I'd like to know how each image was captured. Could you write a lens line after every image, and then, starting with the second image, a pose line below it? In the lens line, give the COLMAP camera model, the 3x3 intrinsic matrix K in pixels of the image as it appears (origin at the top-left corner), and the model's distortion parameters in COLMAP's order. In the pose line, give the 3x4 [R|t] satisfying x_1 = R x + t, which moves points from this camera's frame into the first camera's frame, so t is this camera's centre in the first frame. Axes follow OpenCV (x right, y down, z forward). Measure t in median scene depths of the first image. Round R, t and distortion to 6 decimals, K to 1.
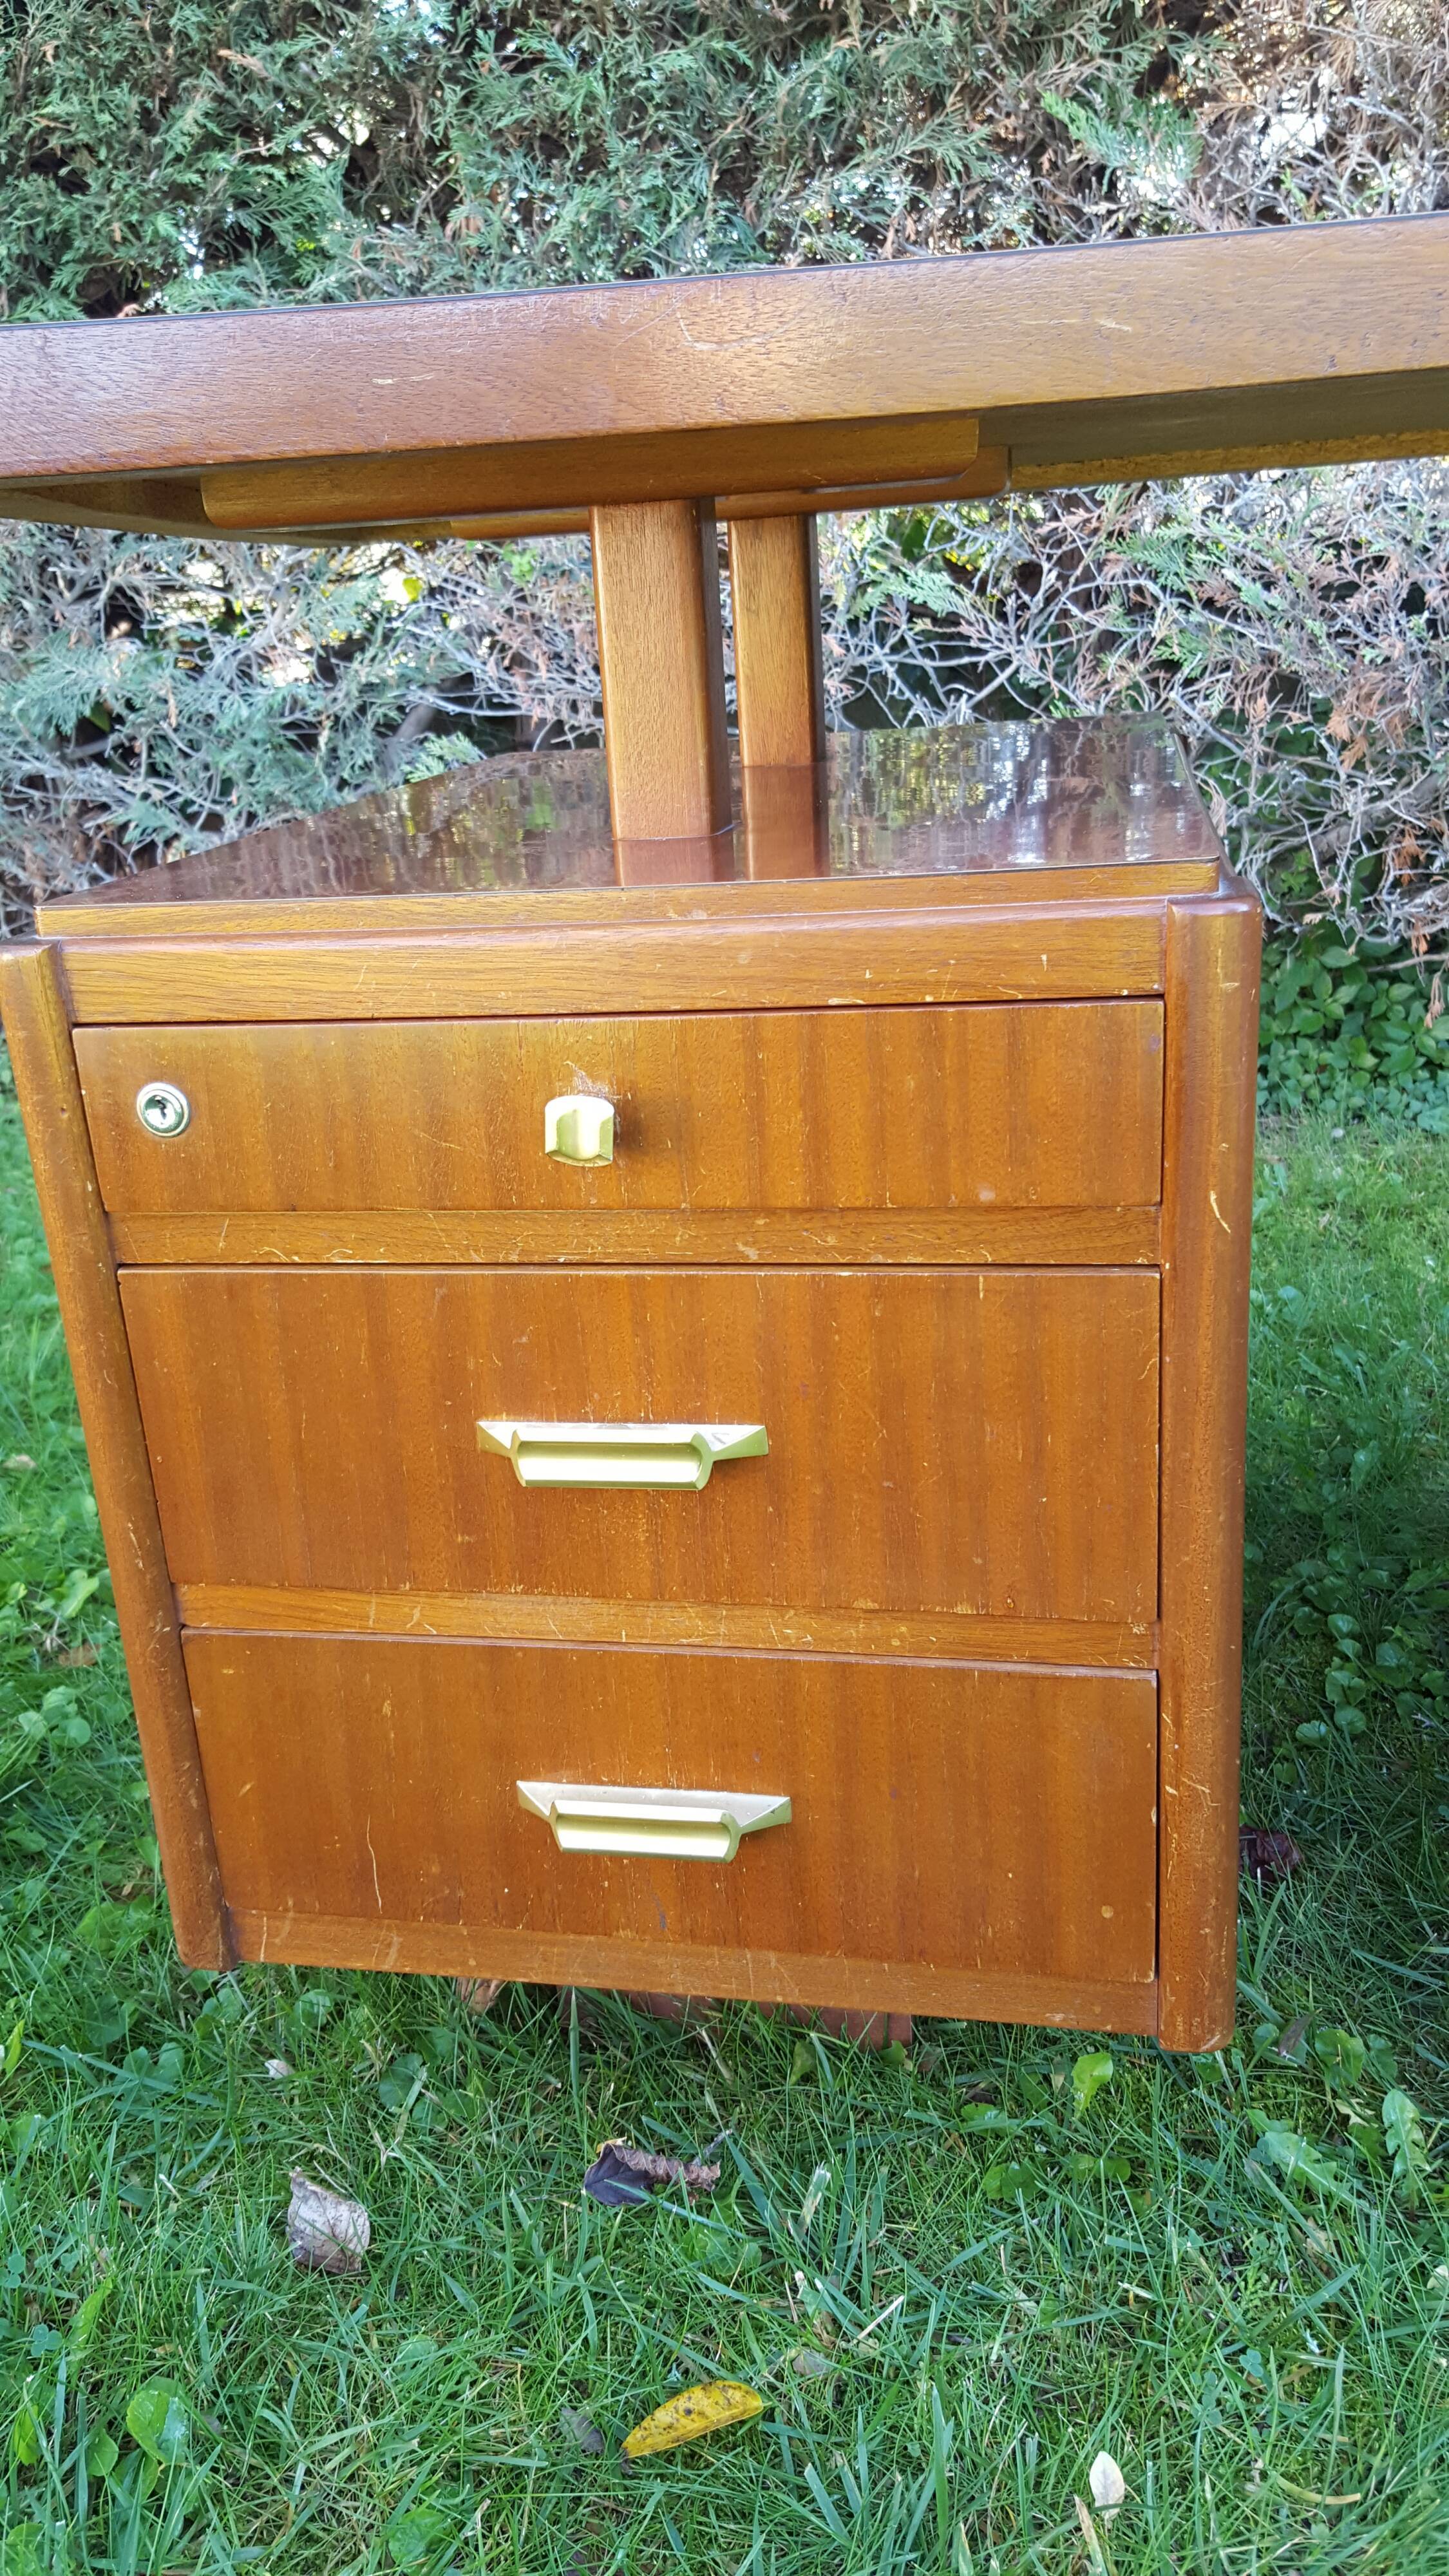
lens RADIAL K [[1915.0, 0, 666.1], [0, 1915.0, 1258.8], [0, 0, 1]] dist [0.076286, -0.125401]
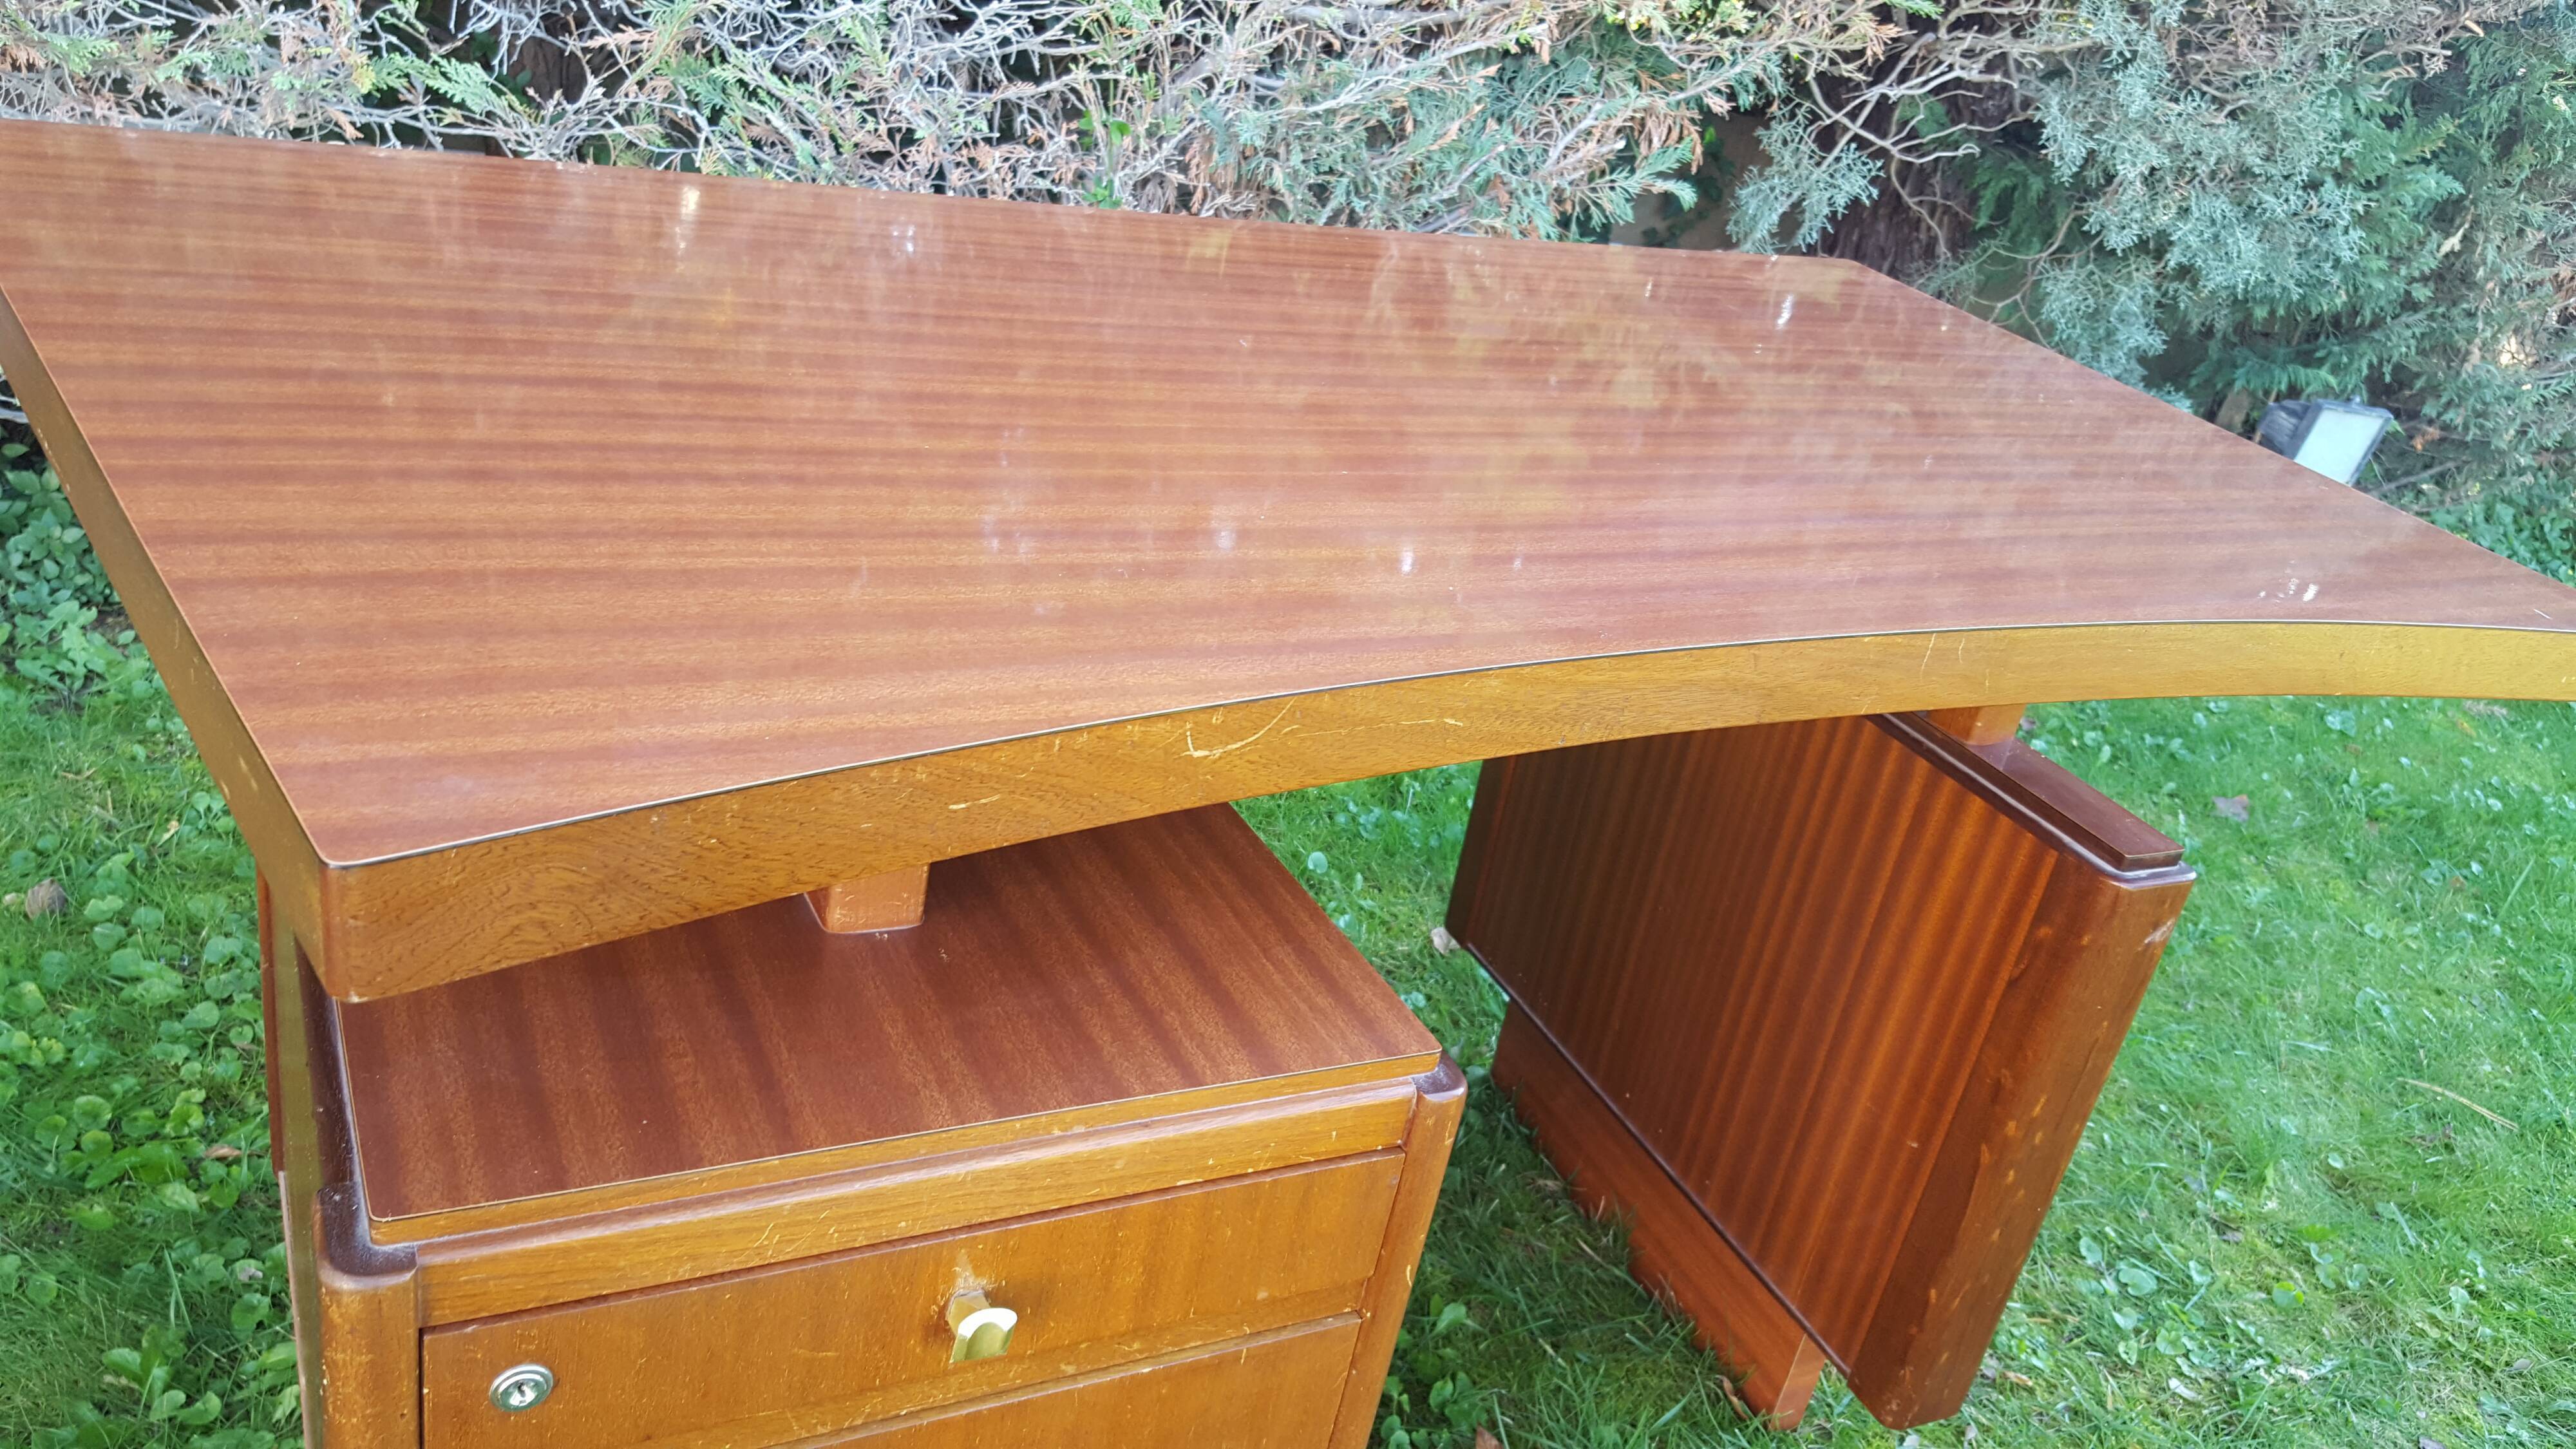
lens RADIAL K [[1915.0, 0, 1262.1], [0, 1915.0, 743.6], [0, 0, 1]] dist [0.076286, -0.125401]
pose [[0.751056, -0.086148, 0.654594, -0.468967], [-0.022918, 0.987452, 0.156248, -0.438022], [-0.659841, -0.132353, 0.739657, 0.084582]]
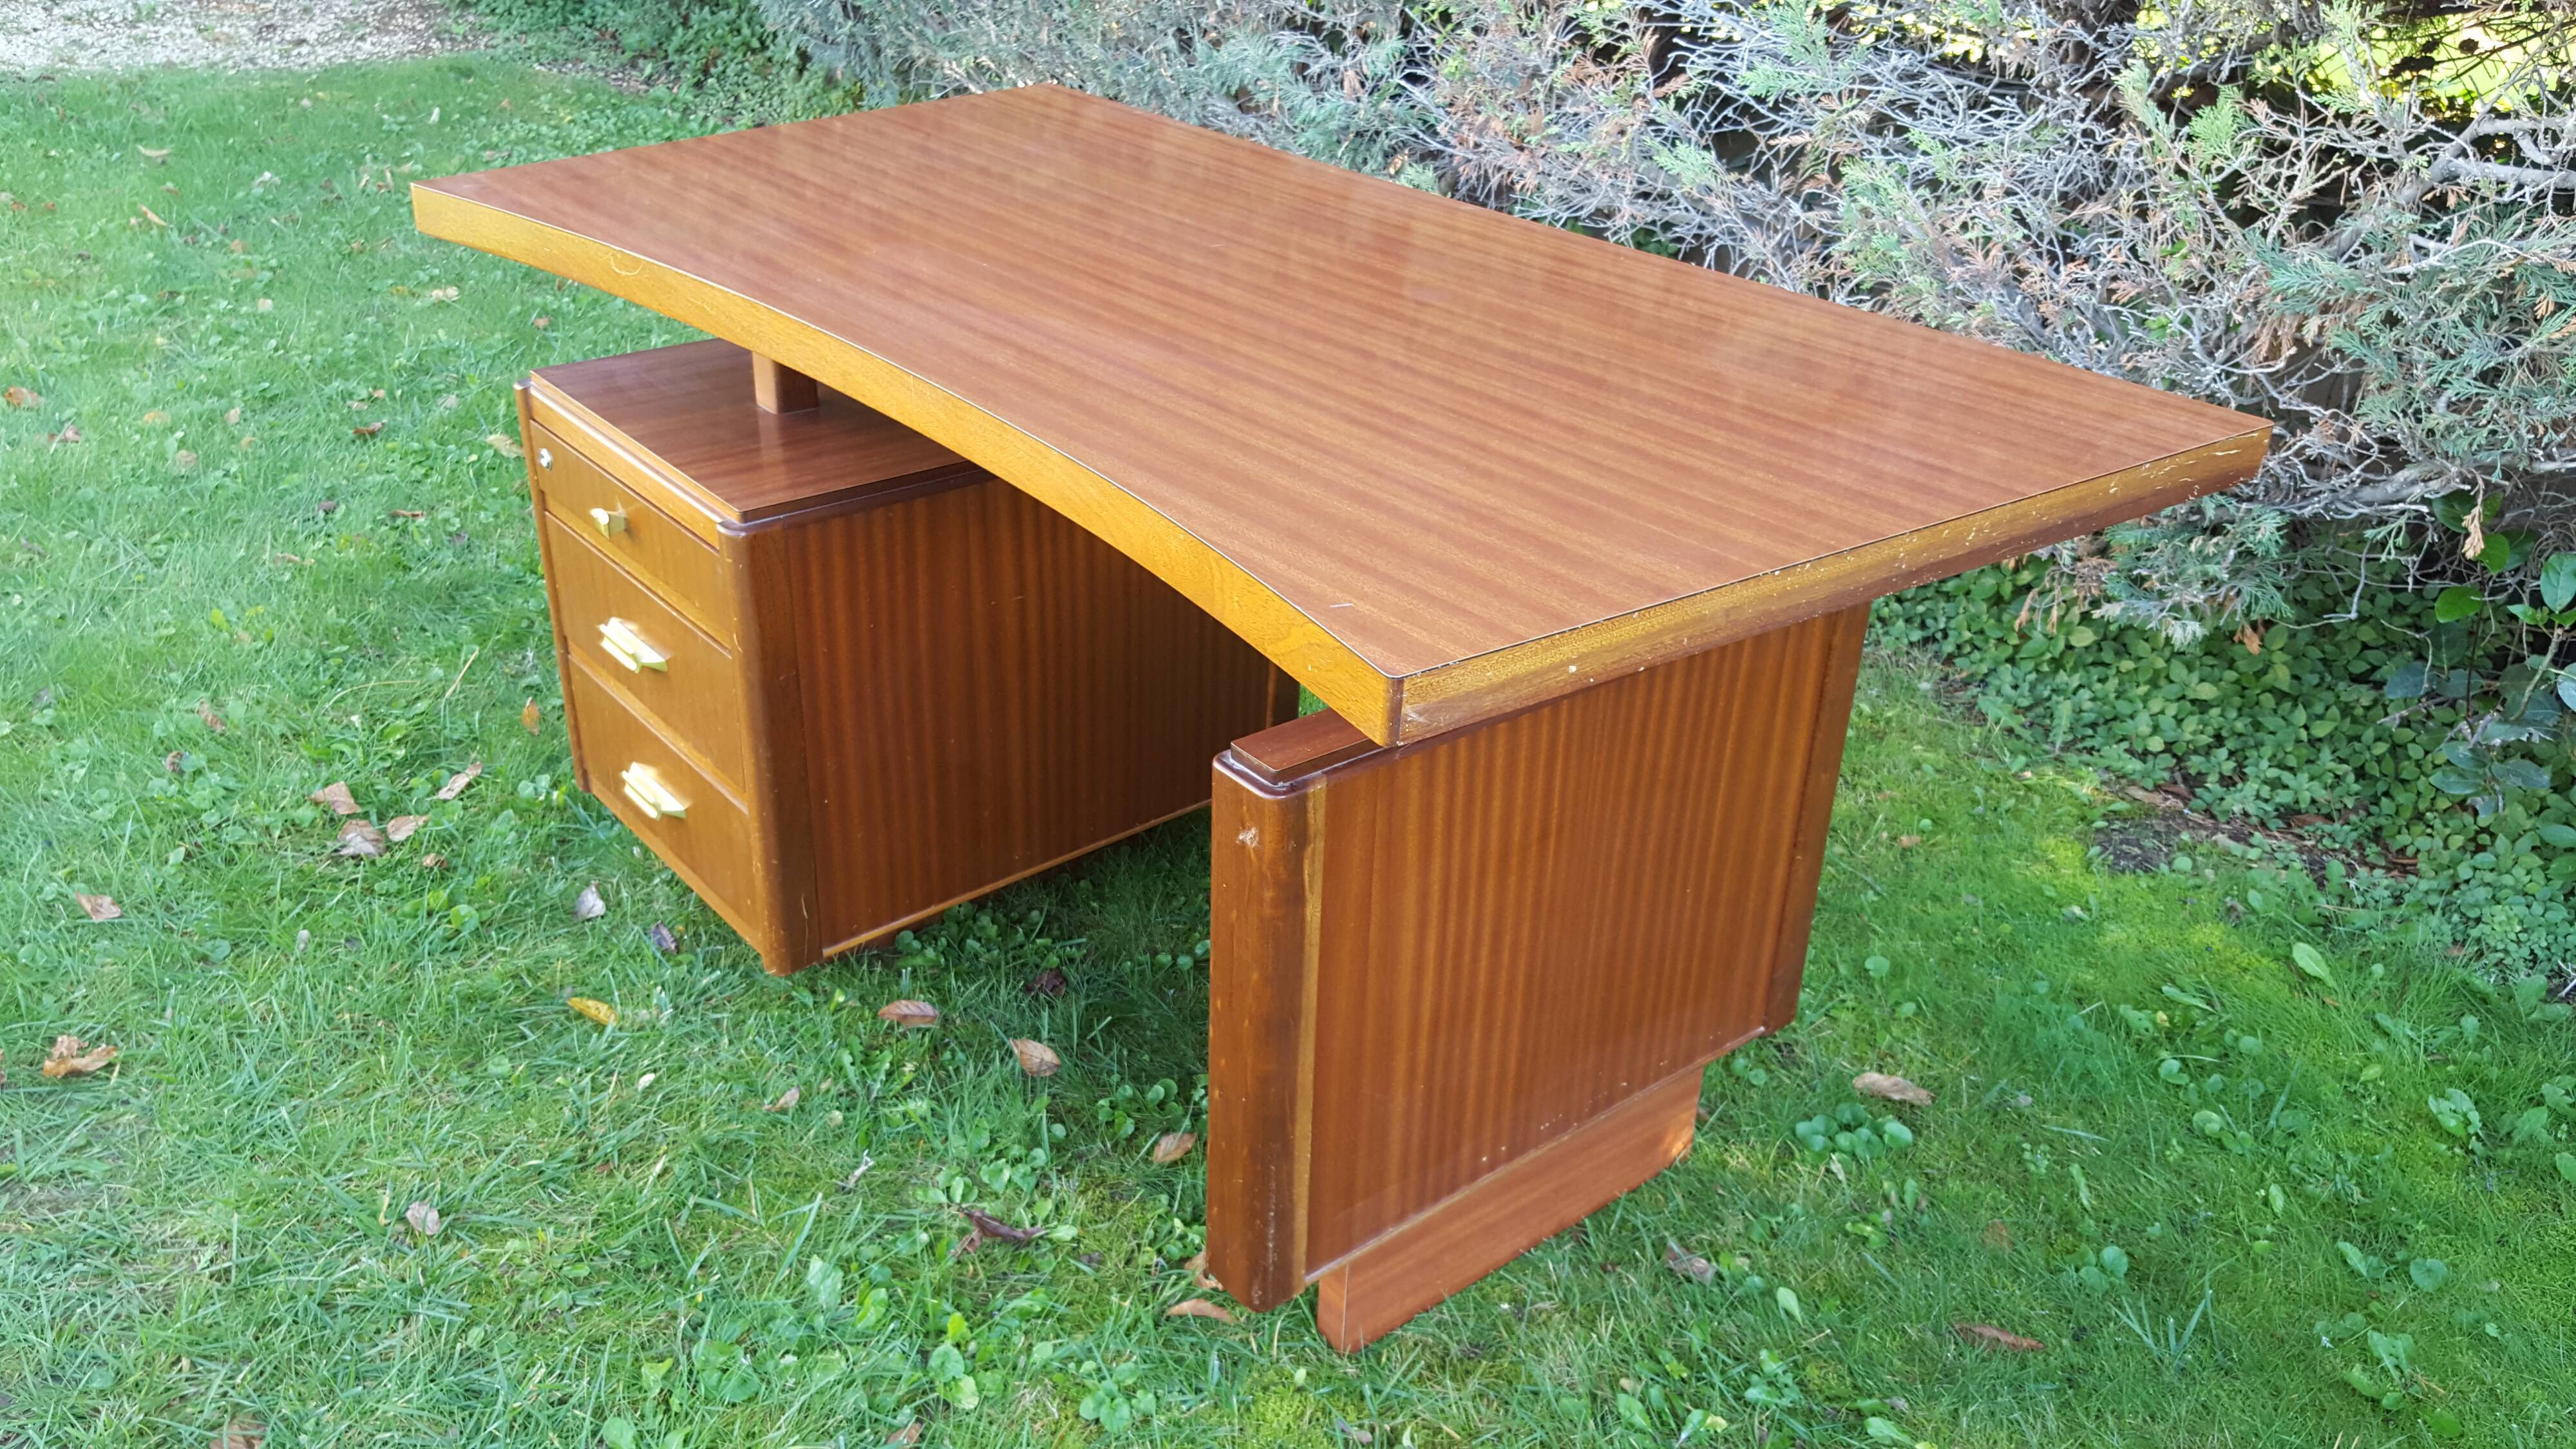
lens RADIAL K [[1915.0, 0, 1276.1], [0, 1915.0, 742.2], [0, 0, 1]] dist [0.076286, -0.125401]
pose [[0.786983, 0.389079, -0.478827, 1.539486], [-0.296566, 0.919105, 0.259410, -0.559756], [0.541023, -0.062147, 0.838708, -0.545423]]
